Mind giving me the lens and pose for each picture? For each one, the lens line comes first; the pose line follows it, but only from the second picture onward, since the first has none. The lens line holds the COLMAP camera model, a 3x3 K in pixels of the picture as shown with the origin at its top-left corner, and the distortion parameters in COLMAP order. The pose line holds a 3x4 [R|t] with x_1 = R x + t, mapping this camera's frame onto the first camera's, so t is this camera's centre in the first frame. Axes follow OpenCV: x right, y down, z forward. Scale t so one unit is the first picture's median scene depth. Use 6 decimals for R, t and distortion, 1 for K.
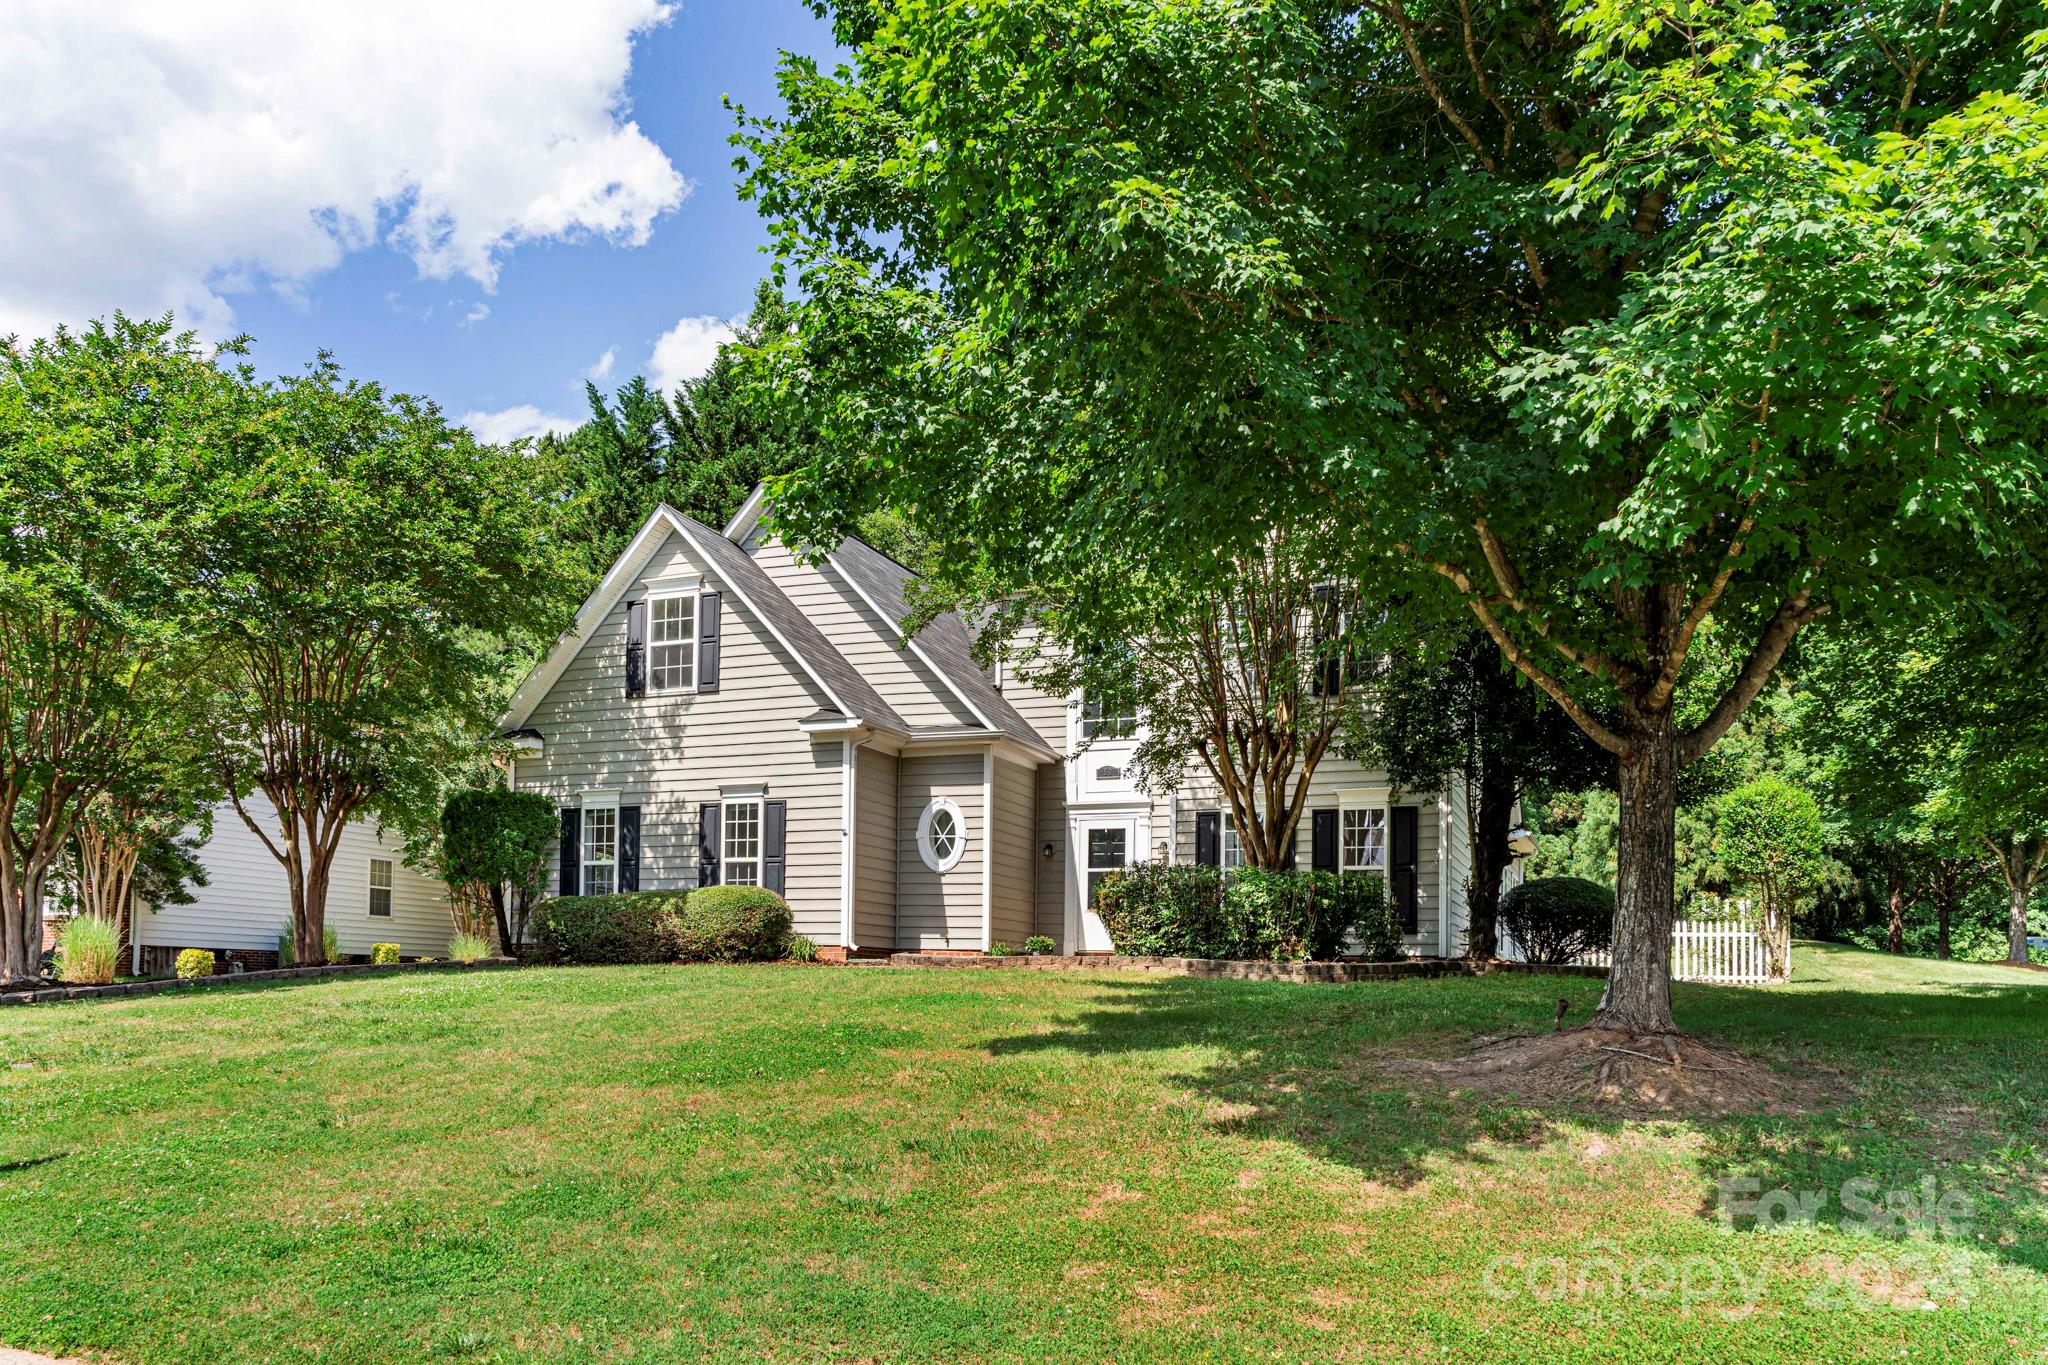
lens RADIAL K [[1447.9, 0, 1024.5], [0, 1447.9, 683.2], [0, 0, 1]] dist [-0.008084, -0.000751]
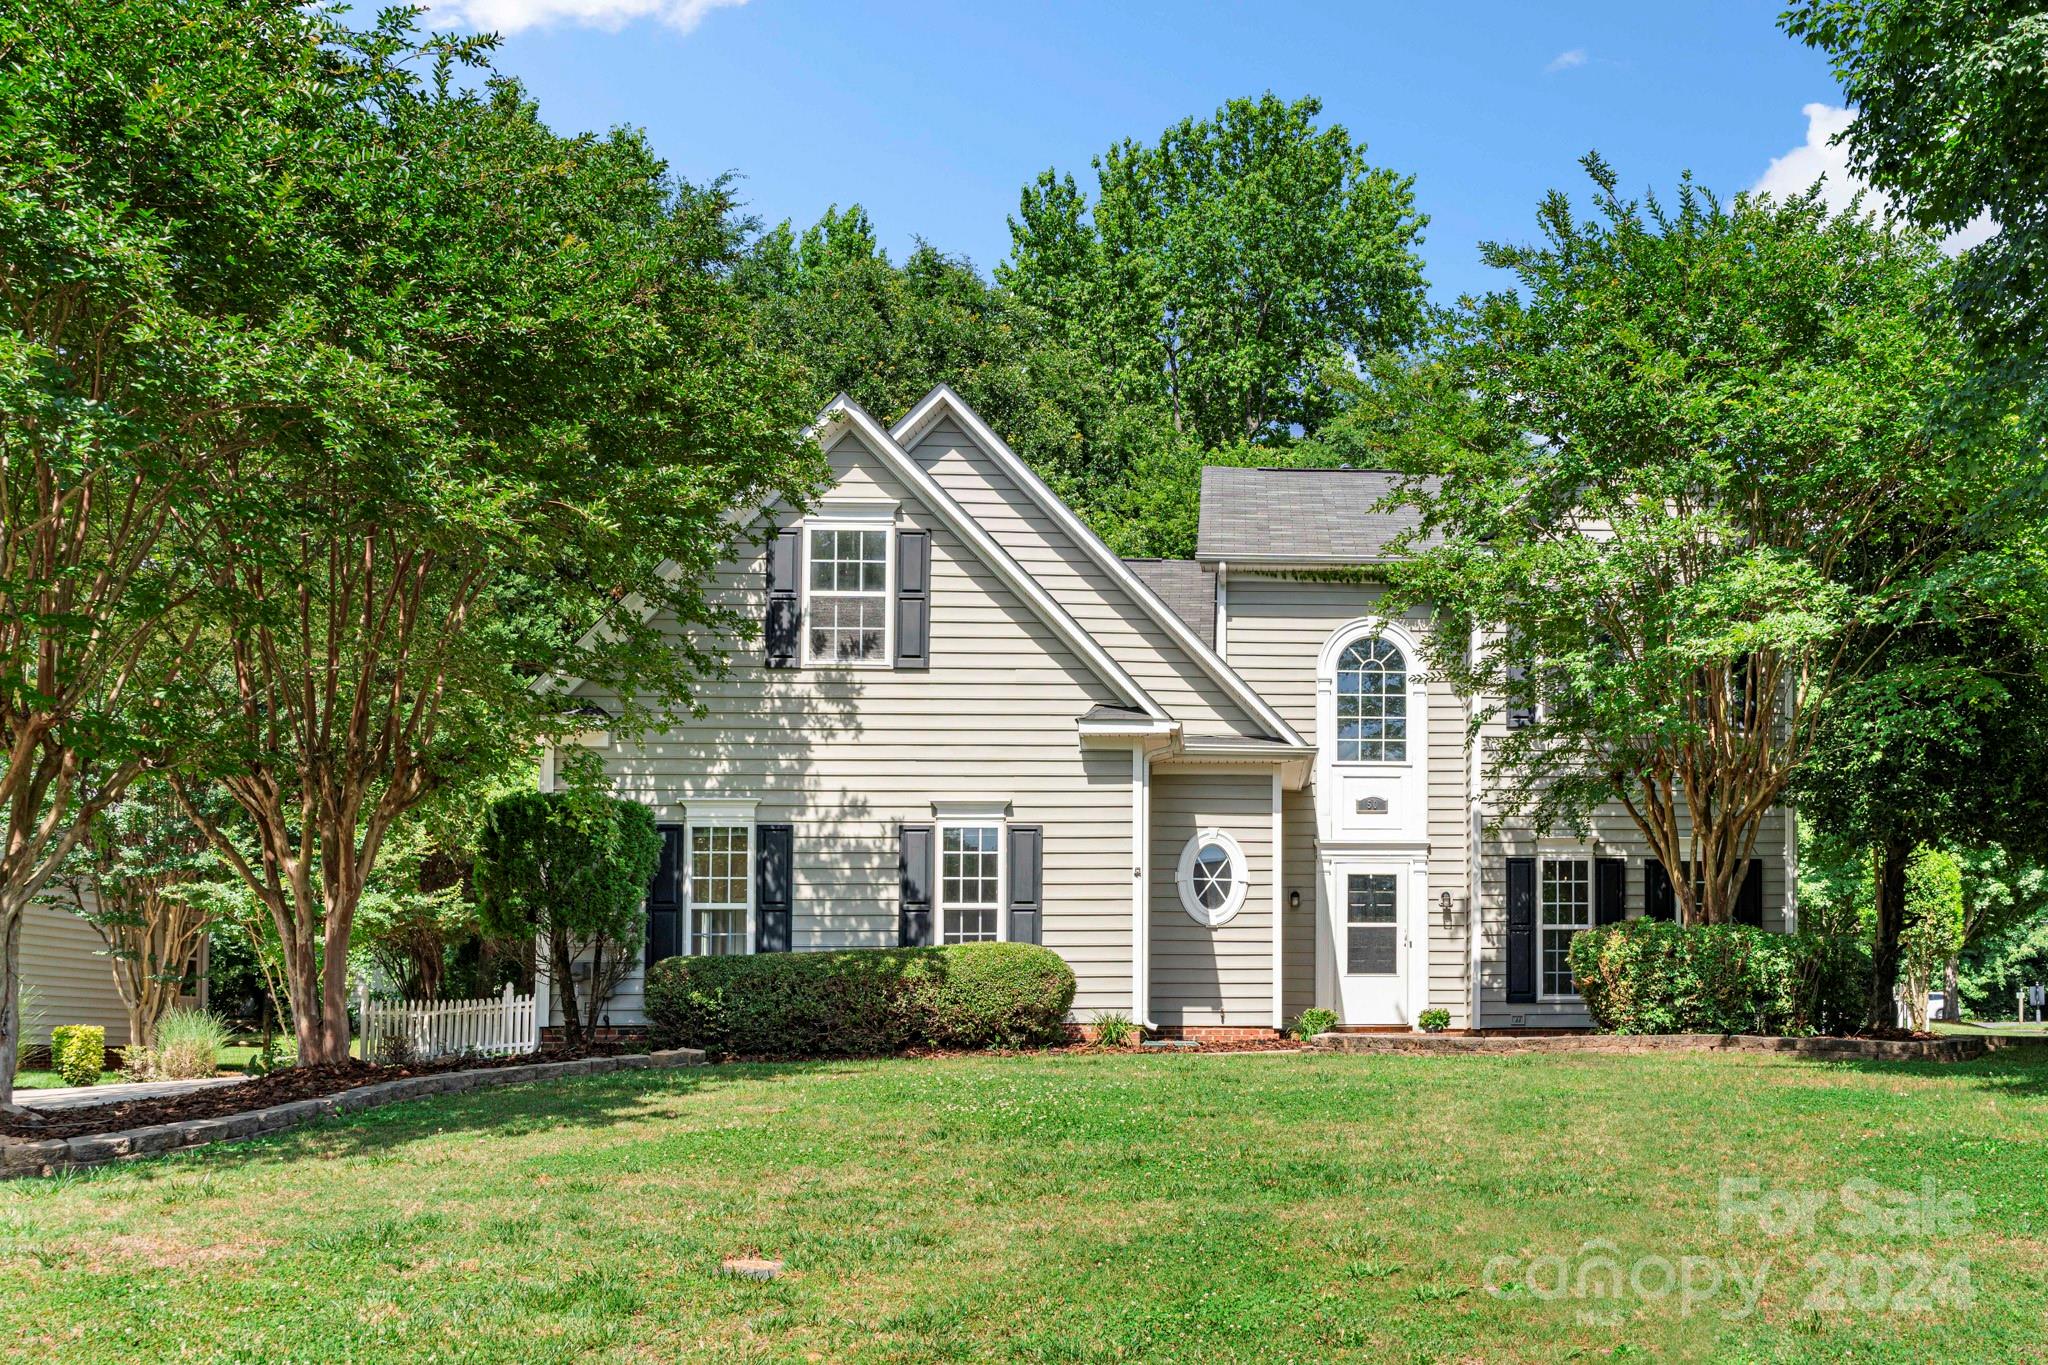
lens RADIAL K [[1757.1, 0, 1024.2], [0, 1757.1, 682.6], [0, 0, 1]] dist [-0.005599, 0.004409]
pose [[0.892828, 0.072264, 0.444563, -0.565597], [-0.072607, 0.997228, -0.016282, 0.023514], [-0.444507, -0.017741, 0.895600, 0.206415]]
